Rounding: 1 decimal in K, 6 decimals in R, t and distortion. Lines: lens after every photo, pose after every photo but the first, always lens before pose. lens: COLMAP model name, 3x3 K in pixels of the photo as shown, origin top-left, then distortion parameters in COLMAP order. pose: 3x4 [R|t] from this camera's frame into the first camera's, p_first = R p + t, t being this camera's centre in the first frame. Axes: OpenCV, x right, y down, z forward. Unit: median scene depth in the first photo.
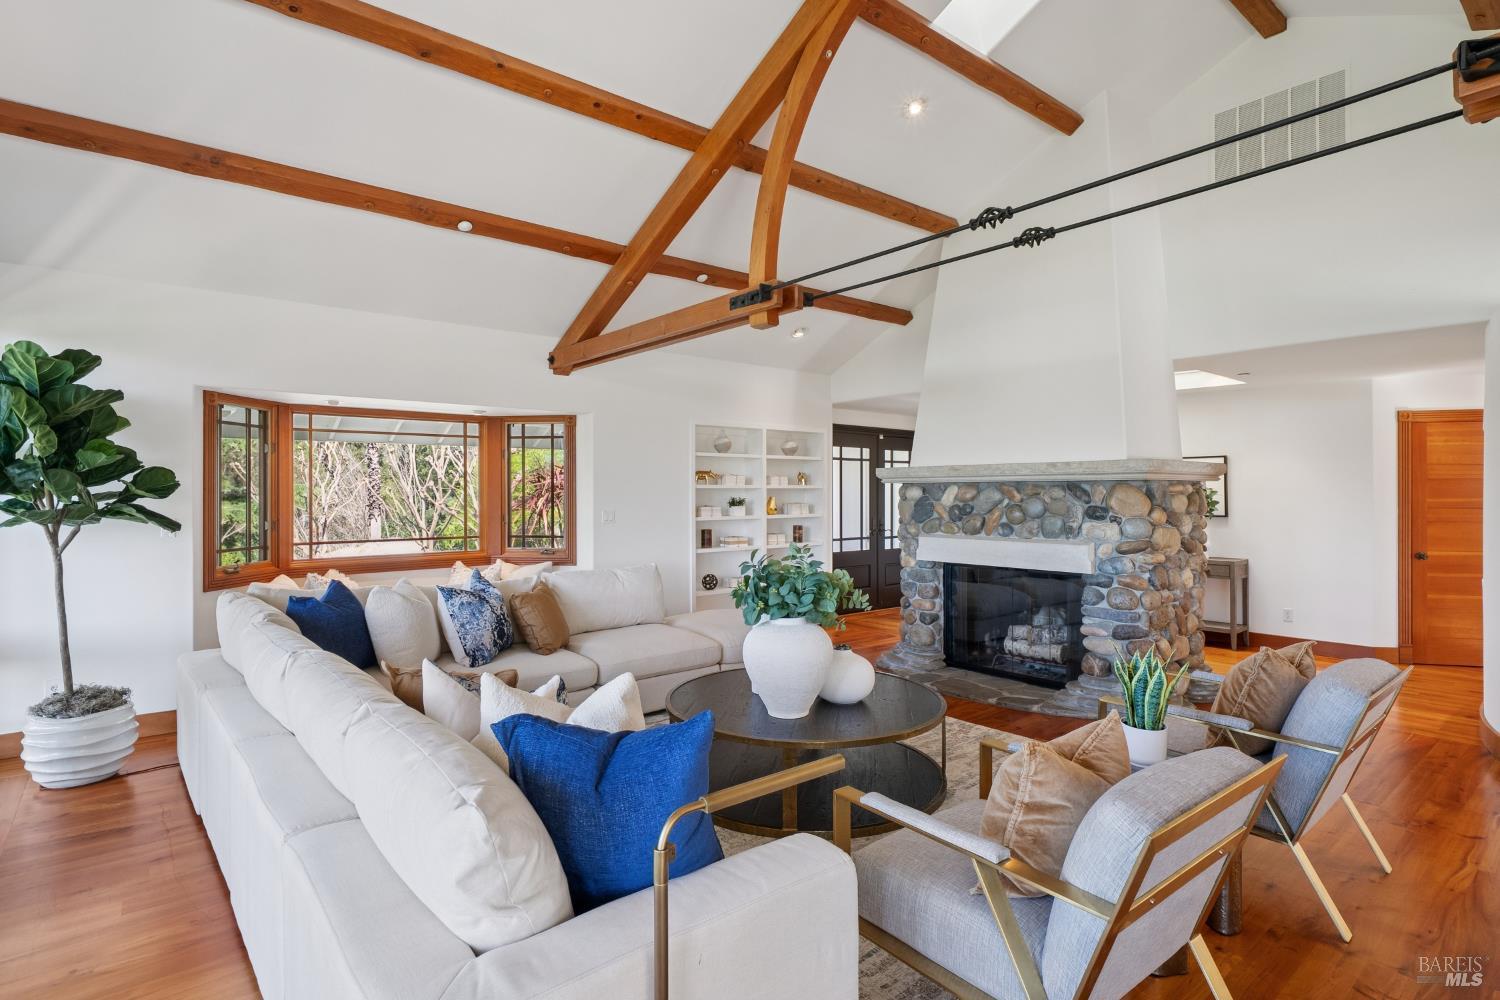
lens RADIAL K [[777.0, 0, 750.1], [0, 777.0, 496.1], [0, 0, 1]] dist [0.027934, 0.000040]
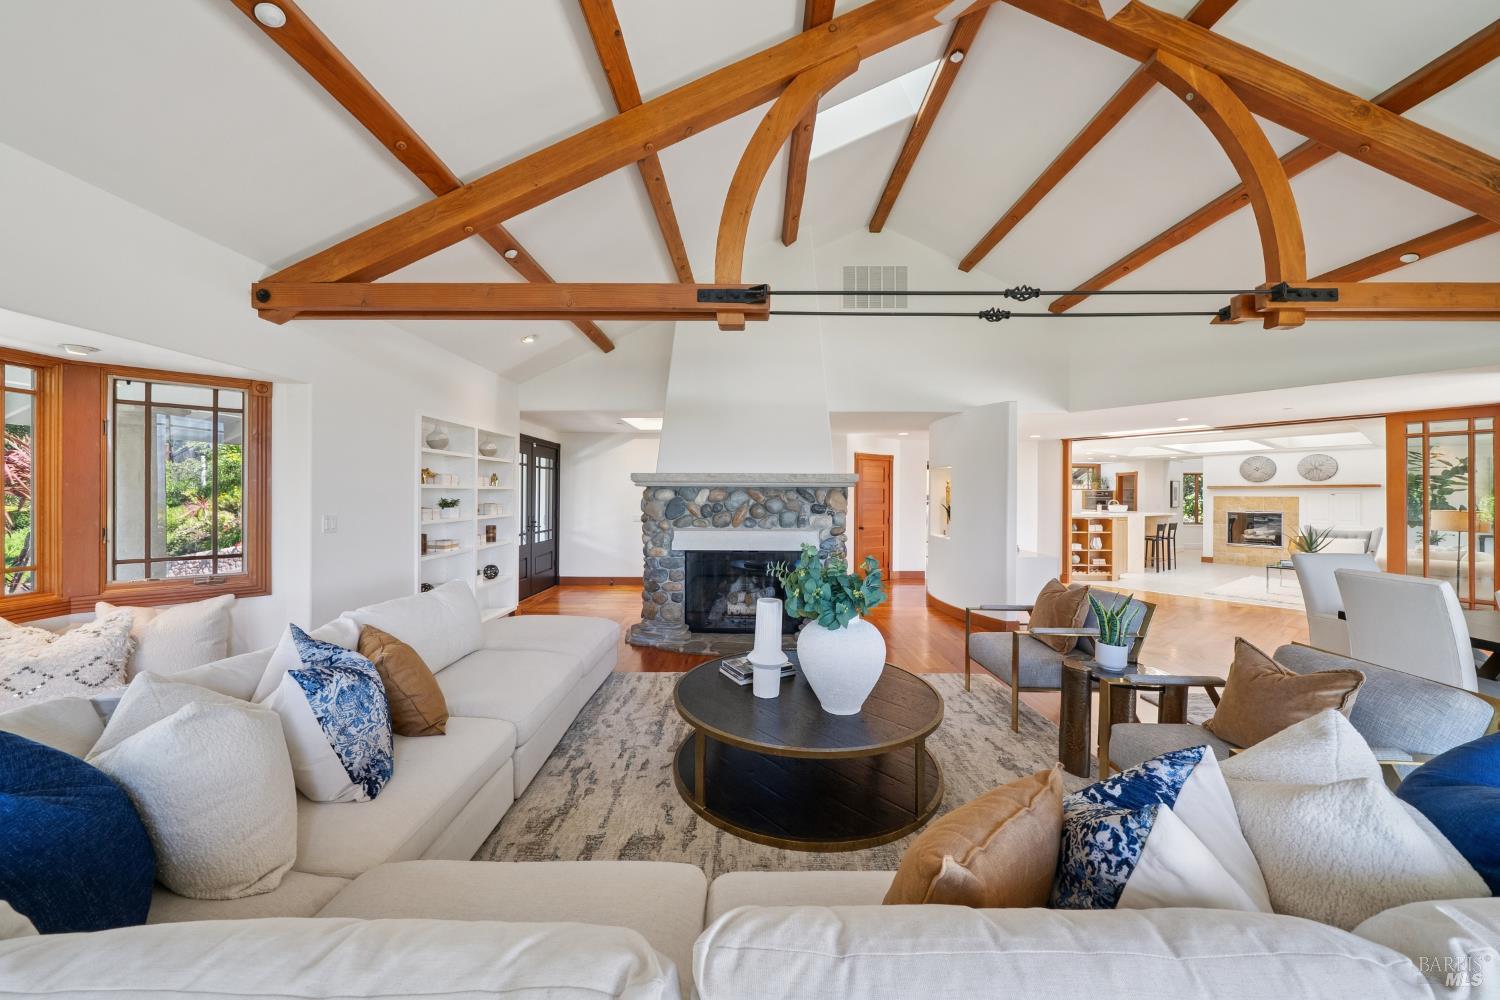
lens RADIAL K [[527.5, 0, 750.3], [0, 527.5, 495.8], [0, 0, 1]] dist [-0.000868, 0.000043]
pose [[0.637751, 0.002528, 0.770239, -0.342685], [-0.002588, 0.999996, -0.001139, -0.001772], [-0.770238, -0.001267, 0.637755, 0.388589]]
